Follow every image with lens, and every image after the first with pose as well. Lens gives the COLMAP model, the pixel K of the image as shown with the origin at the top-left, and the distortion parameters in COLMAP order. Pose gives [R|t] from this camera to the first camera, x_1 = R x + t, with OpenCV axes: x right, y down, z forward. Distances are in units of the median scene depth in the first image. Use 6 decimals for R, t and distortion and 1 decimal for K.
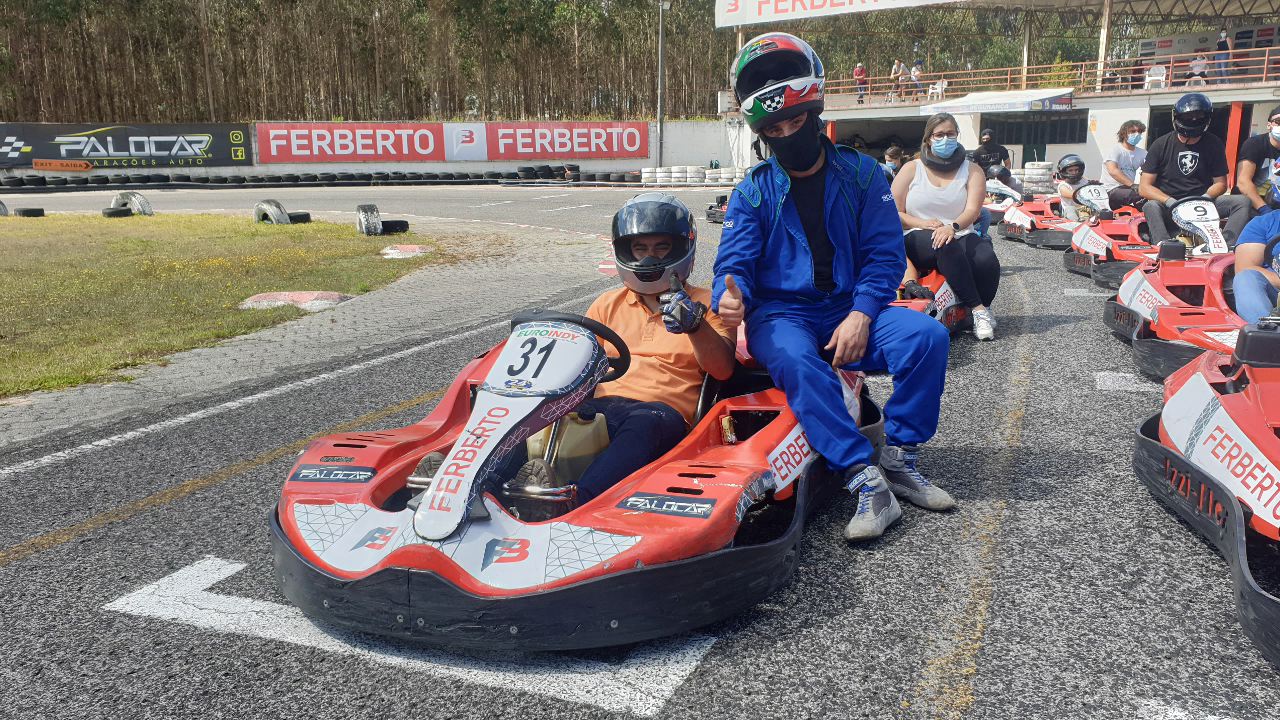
lens RADIAL K [[994.7, 0, 638.7], [0, 994.7, 362.7], [0, 0, 1]] dist [-0.030729, 0.098768]
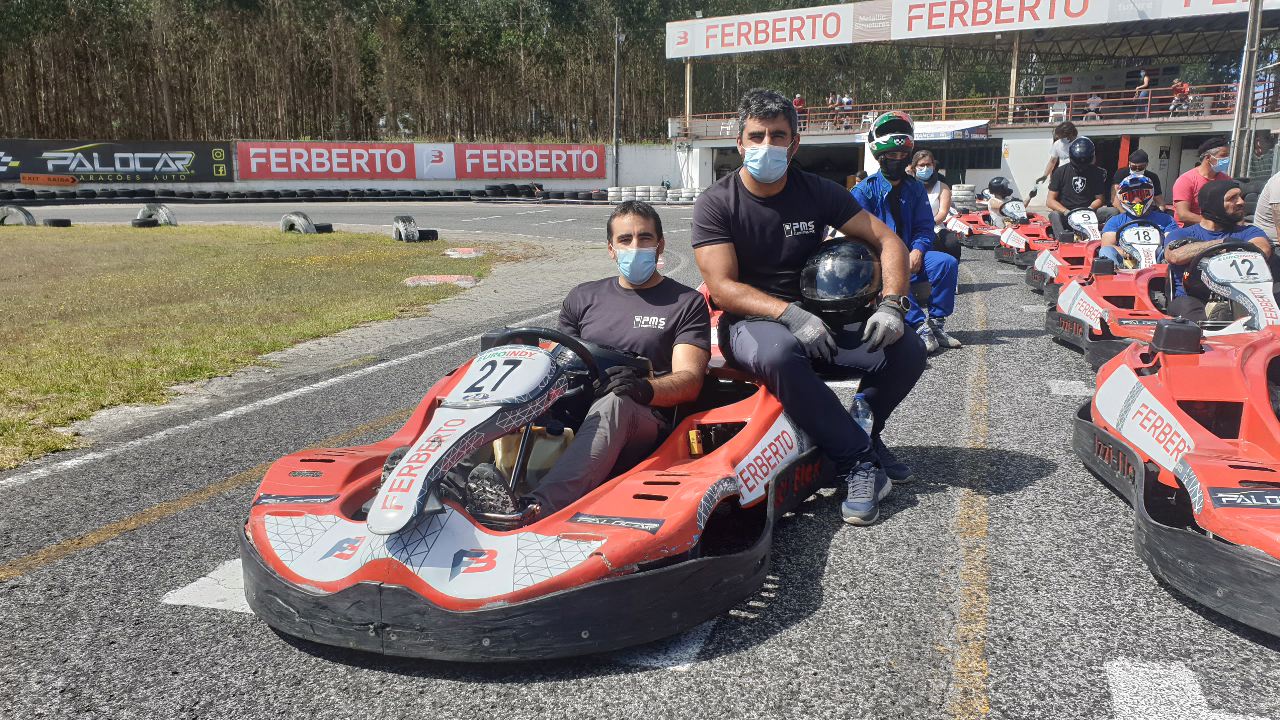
lens RADIAL K [[994.7, 0, 638.7], [0, 994.7, 362.7], [0, 0, 1]] dist [-0.030729, 0.098768]
pose [[0.997206, -0.004367, 0.074572, -0.039224], [0.005844, 0.999791, -0.019608, 0.016557], [-0.074470, 0.019989, 0.997023, -0.078065]]
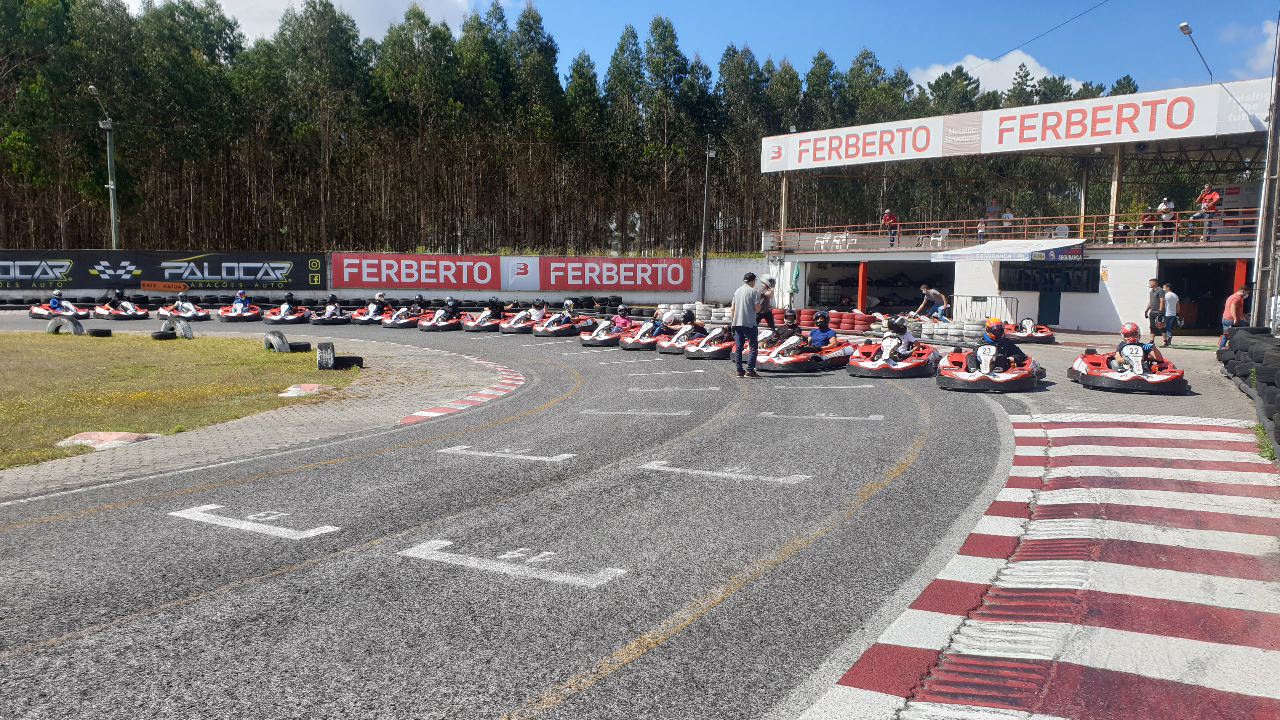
lens RADIAL K [[978.2, 0, 646.2], [0, 978.2, 388.3], [0, 0, 1]] dist [0.033823, -0.004855]
pose [[0.991267, 0.040511, -0.125495, 0.110406], [-0.051569, 0.994946, -0.086159, -0.011765], [0.121371, 0.091878, 0.988346, -0.039419]]
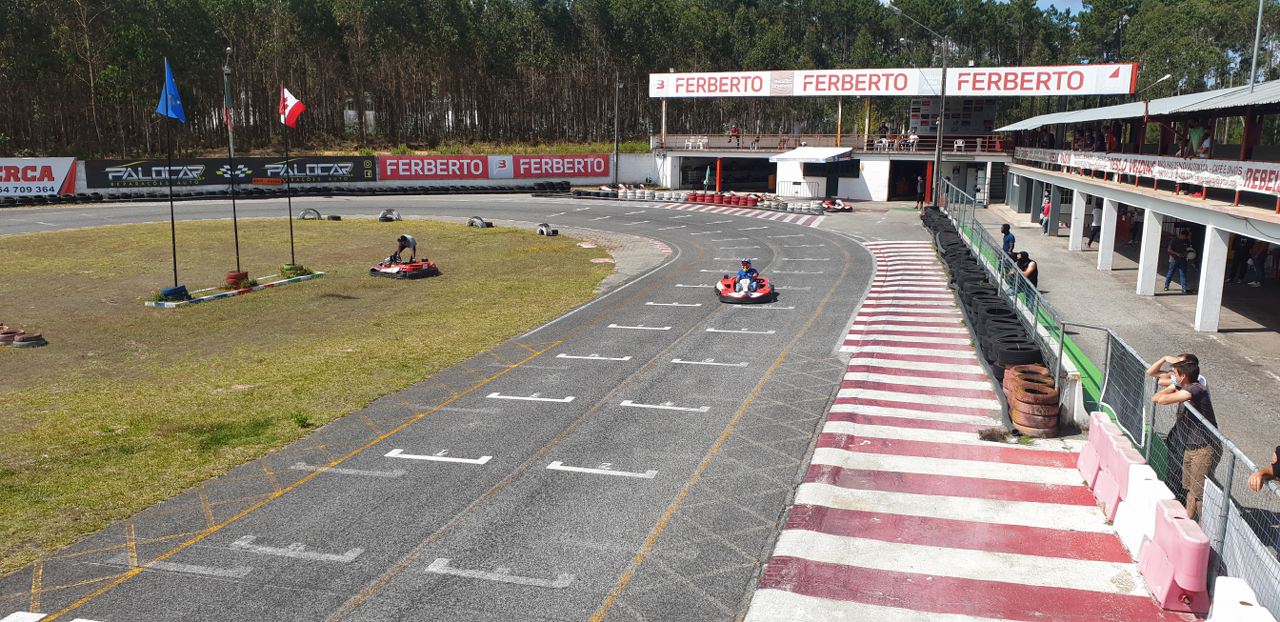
lens RADIAL K [[953.6, 0, 646.7], [0, 953.6, 327.8], [0, 0, 1]] dist [0.036497, -0.087123]
pose [[0.991905, -0.003736, 0.126925, -0.145388], [0.003751, 0.999993, 0.000115, 0.046061], [-0.126924, 0.000362, 0.991912, -0.629712]]
